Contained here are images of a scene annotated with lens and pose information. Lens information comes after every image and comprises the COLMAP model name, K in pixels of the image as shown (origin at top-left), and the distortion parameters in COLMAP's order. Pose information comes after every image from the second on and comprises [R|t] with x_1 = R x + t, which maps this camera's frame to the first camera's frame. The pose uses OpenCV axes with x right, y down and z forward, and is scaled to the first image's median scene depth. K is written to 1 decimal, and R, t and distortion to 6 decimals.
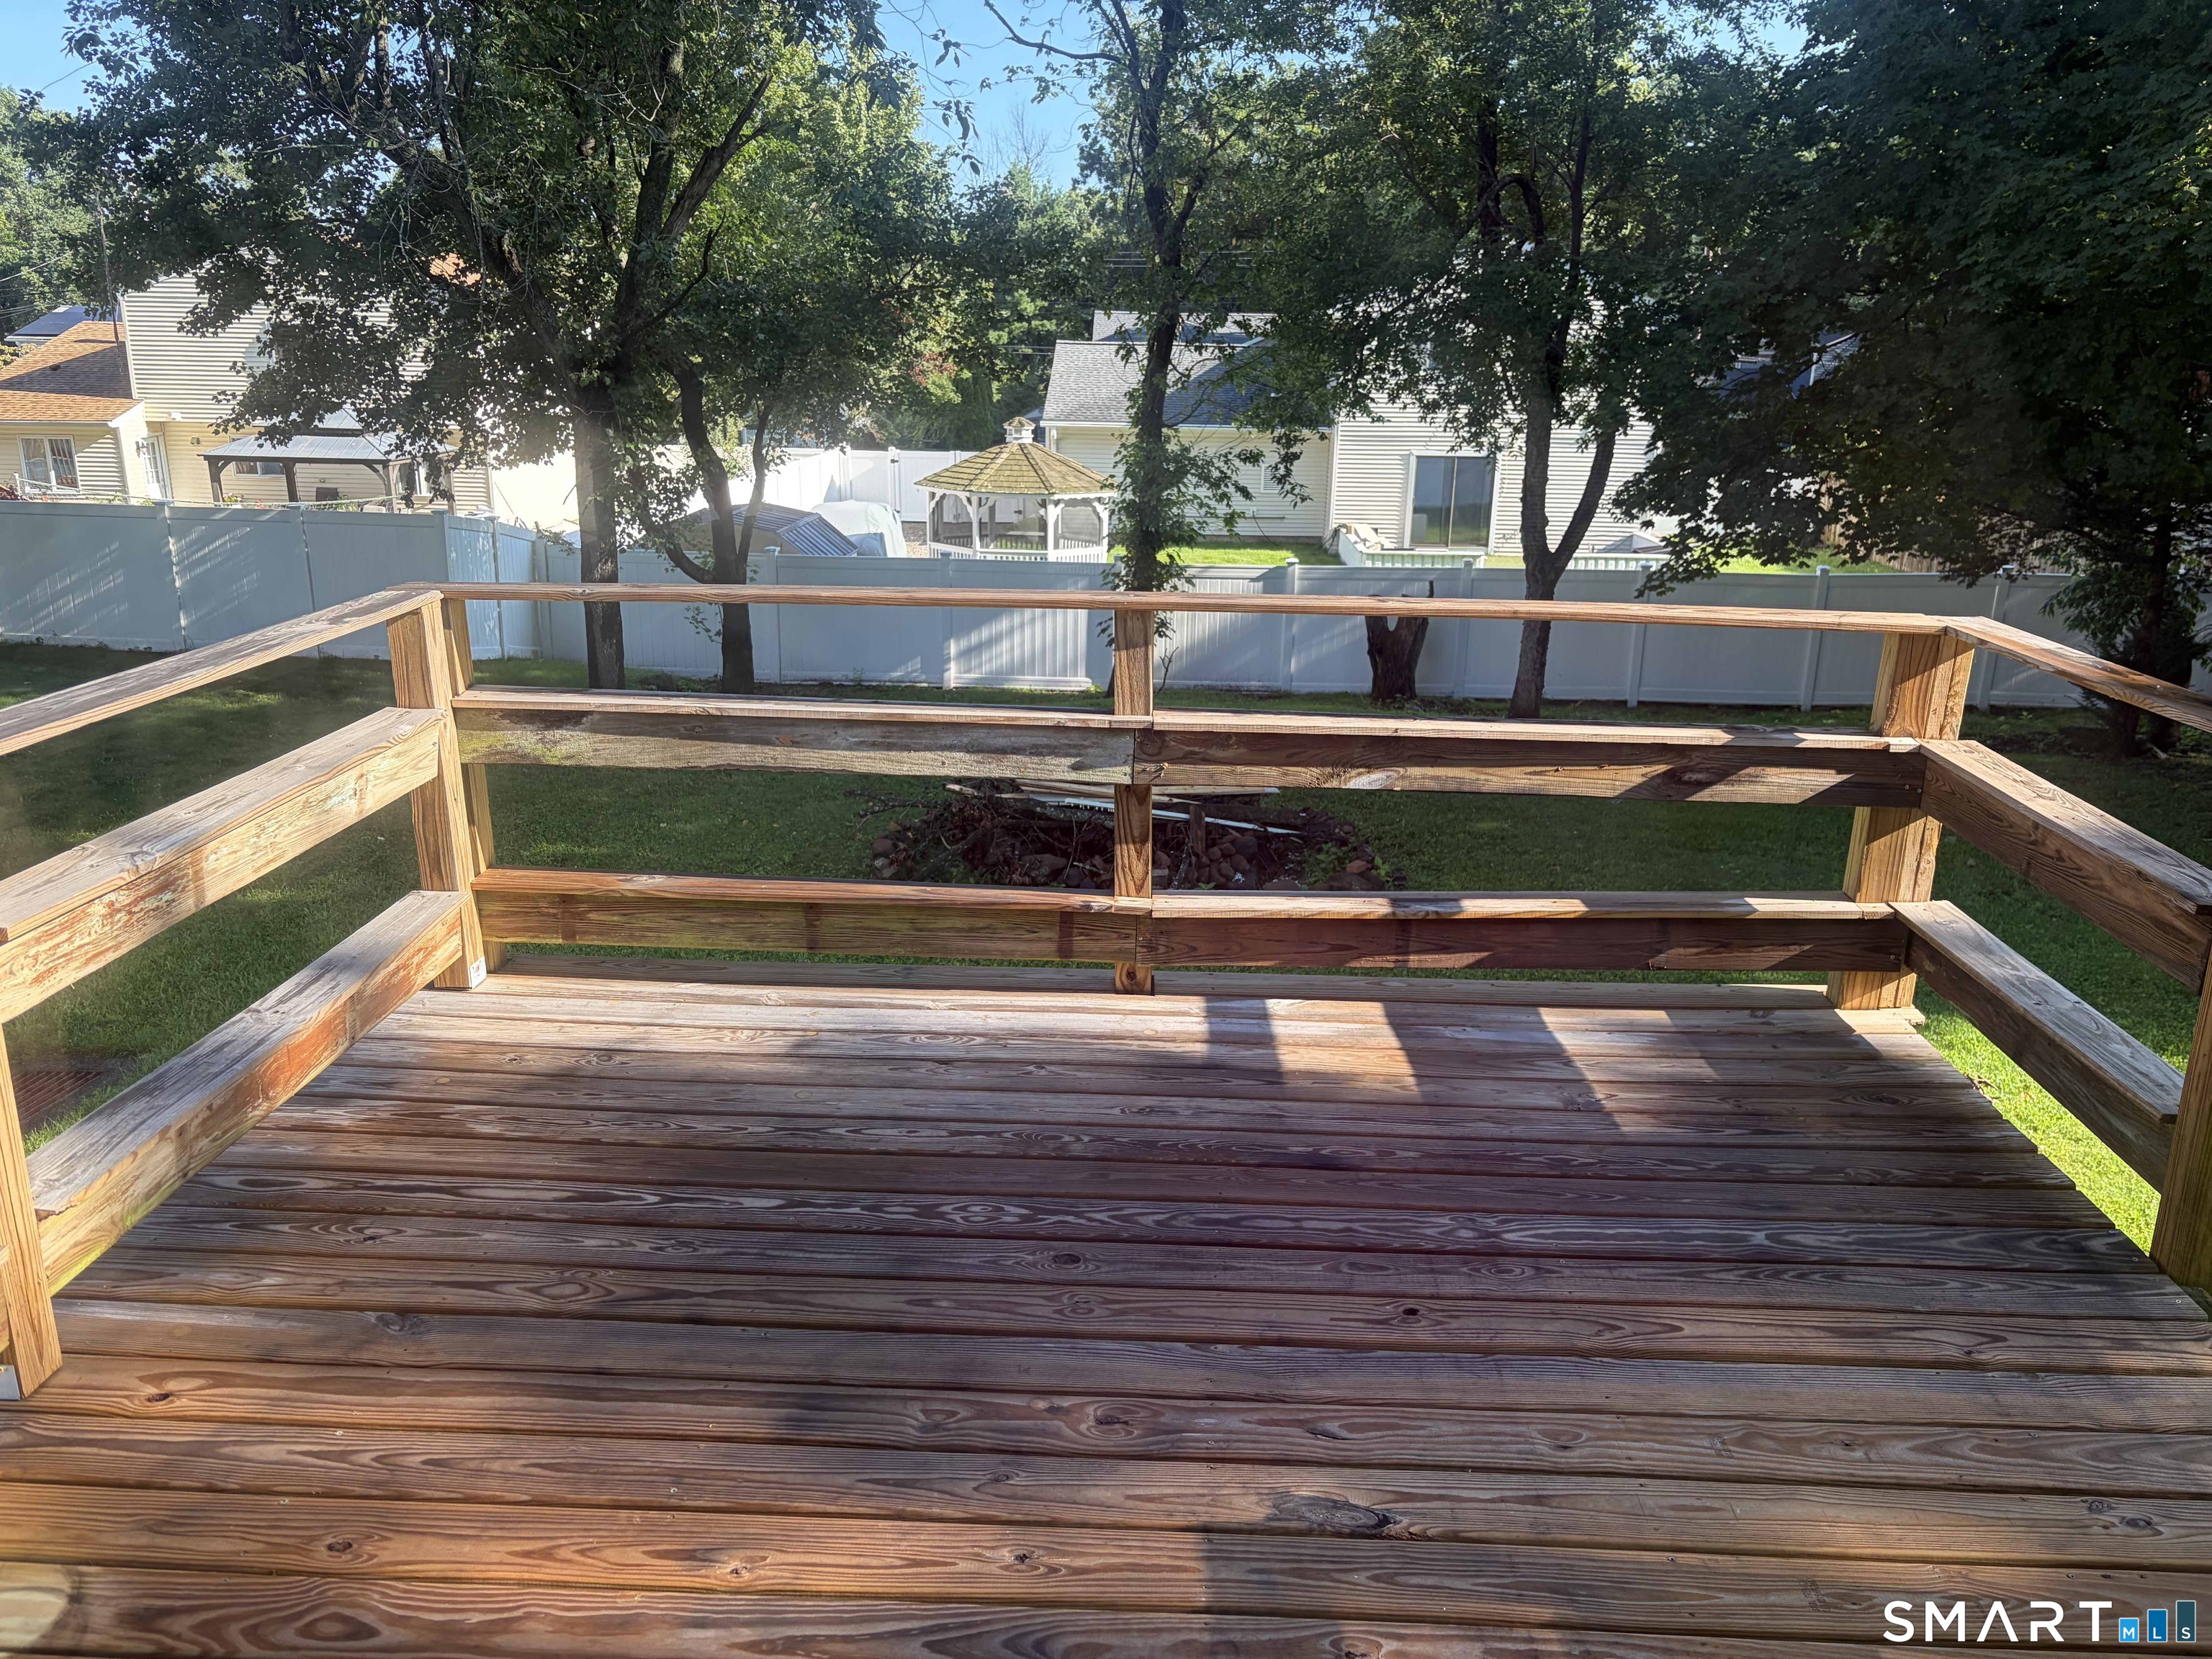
lens RADIAL K [[1674.0, 0, 1104.2], [0, 1674.0, 827.1], [0, 0, 1]] dist [0.069983, -0.080446]
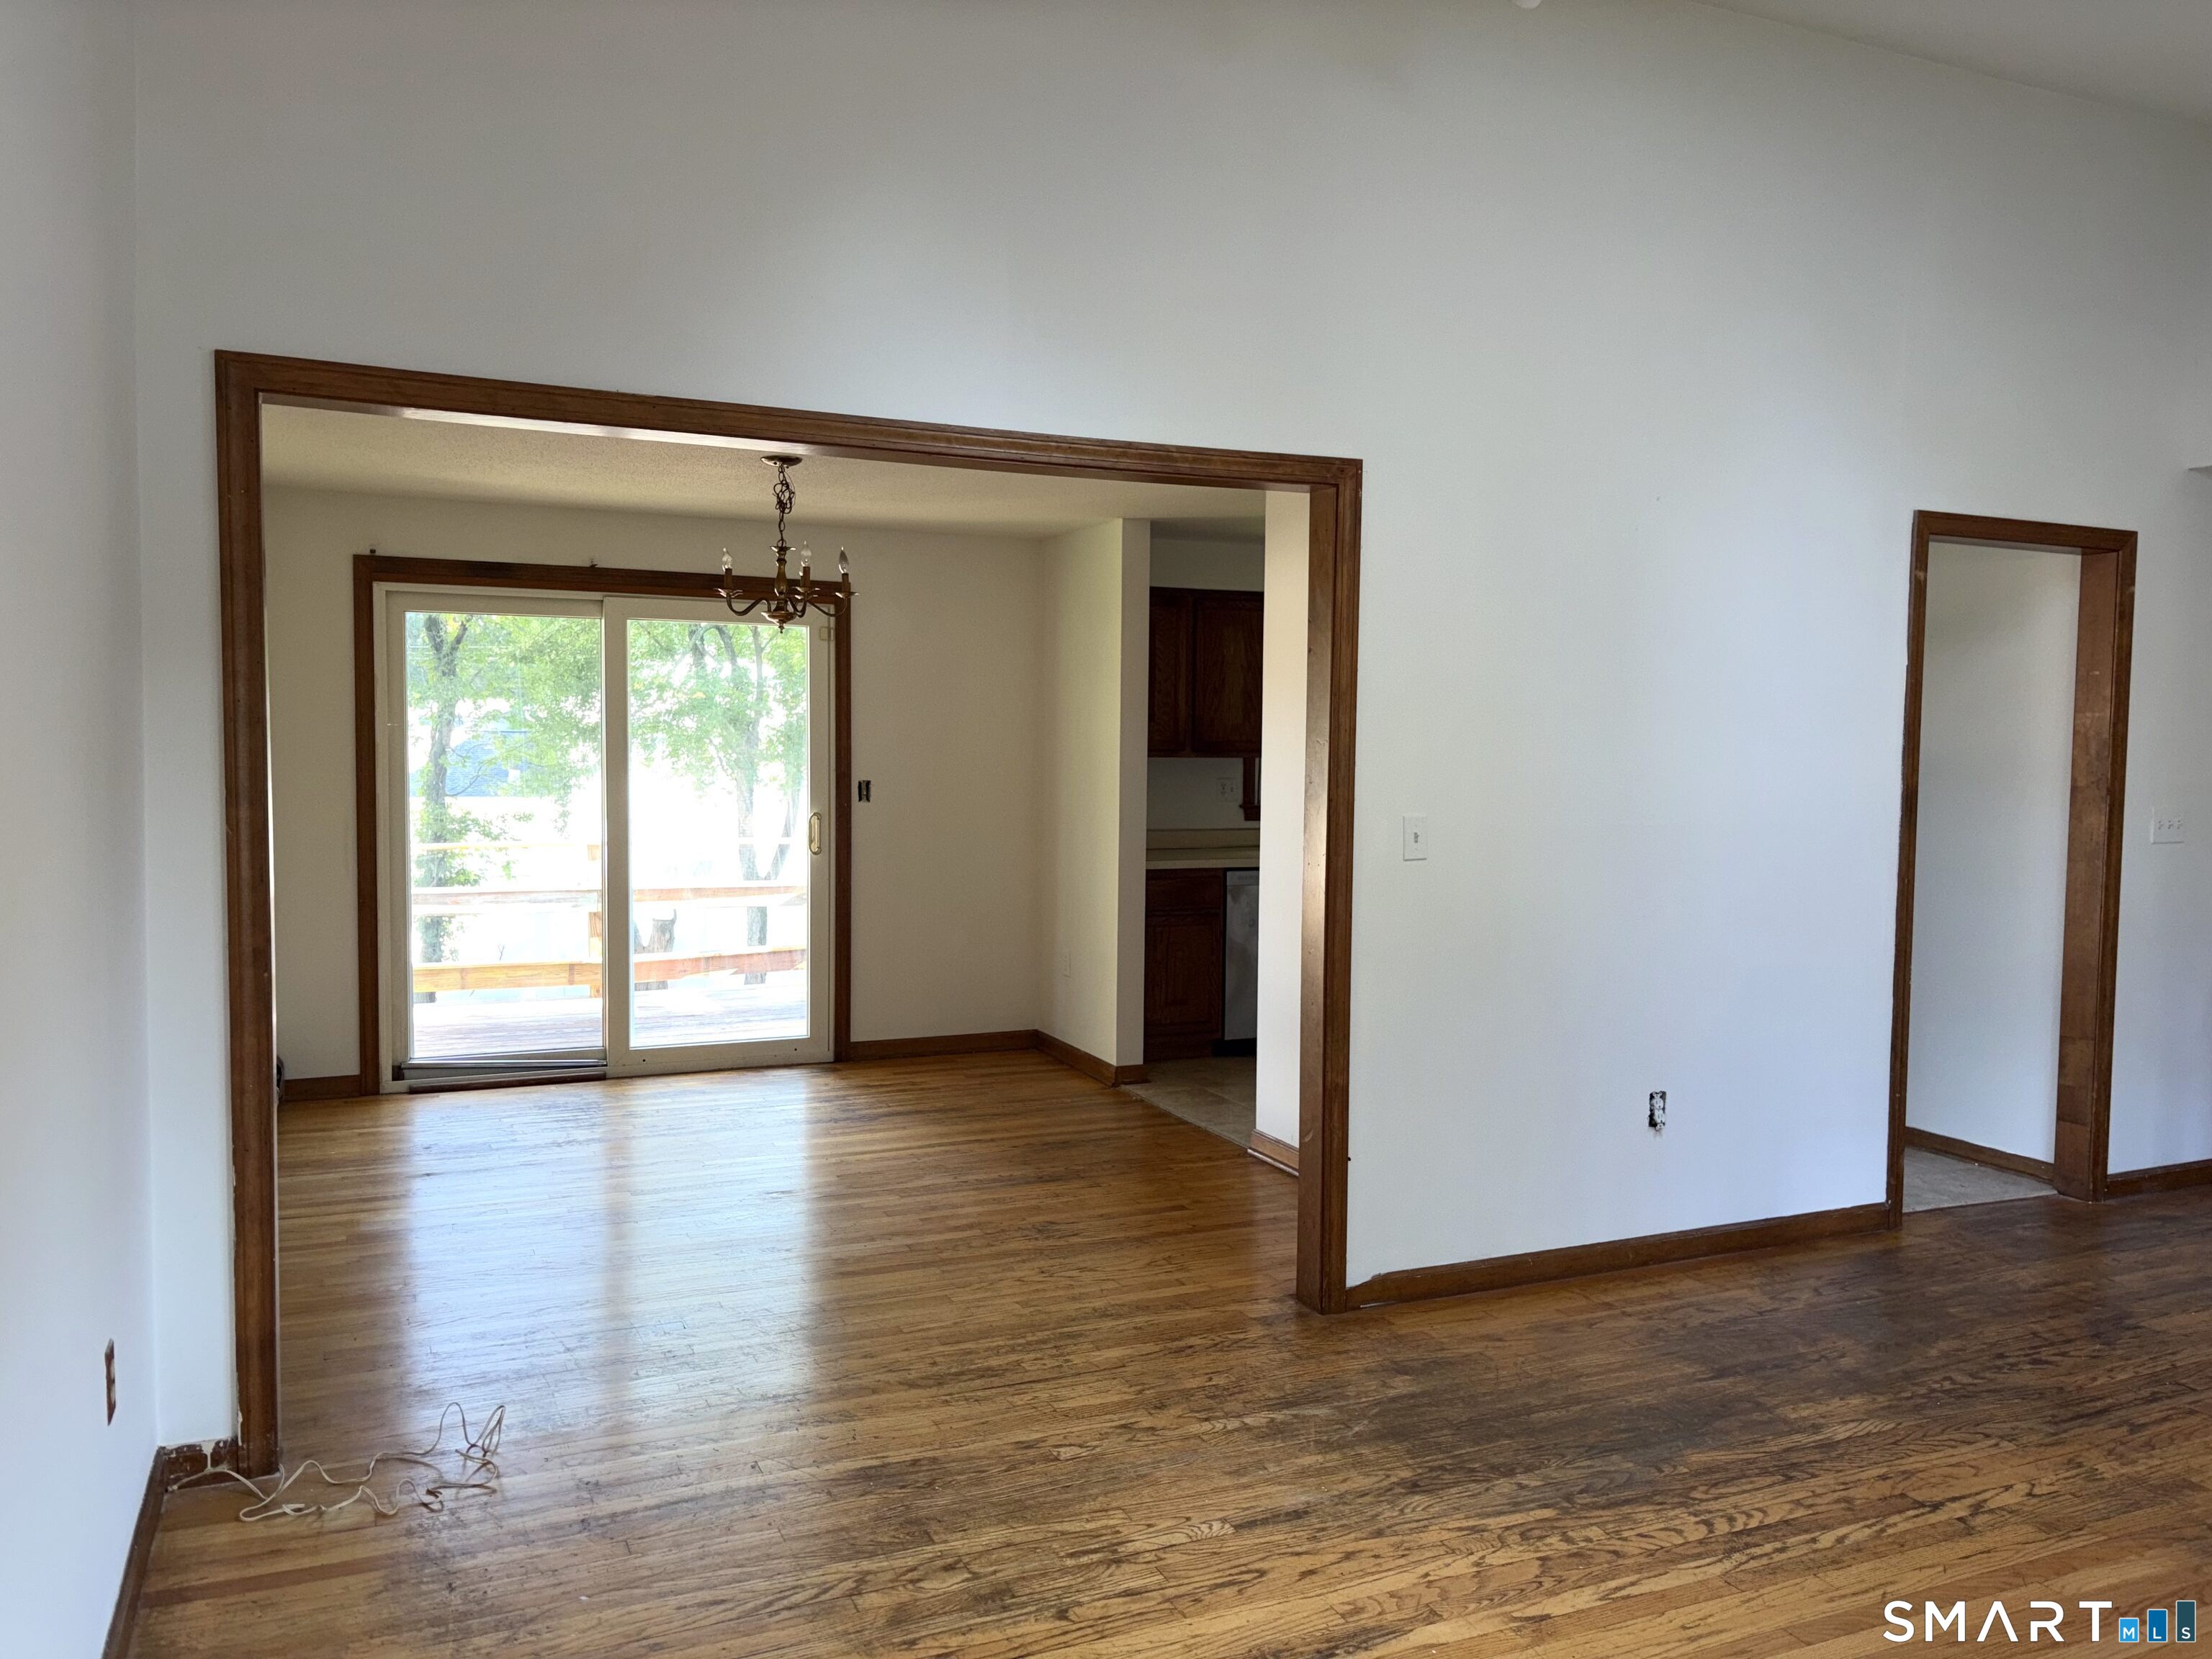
lens RADIAL K [[1674.0, 0, 1123.7], [0, 1674.0, 814.0], [0, 0, 1]] dist [0.069983, -0.080446]
pose [[0.893342, -0.024355, 0.448717, -0.082916], [0.123399, 0.973441, -0.192836, 0.084298], [-0.432103, 0.227639, 0.872621, -0.331097]]
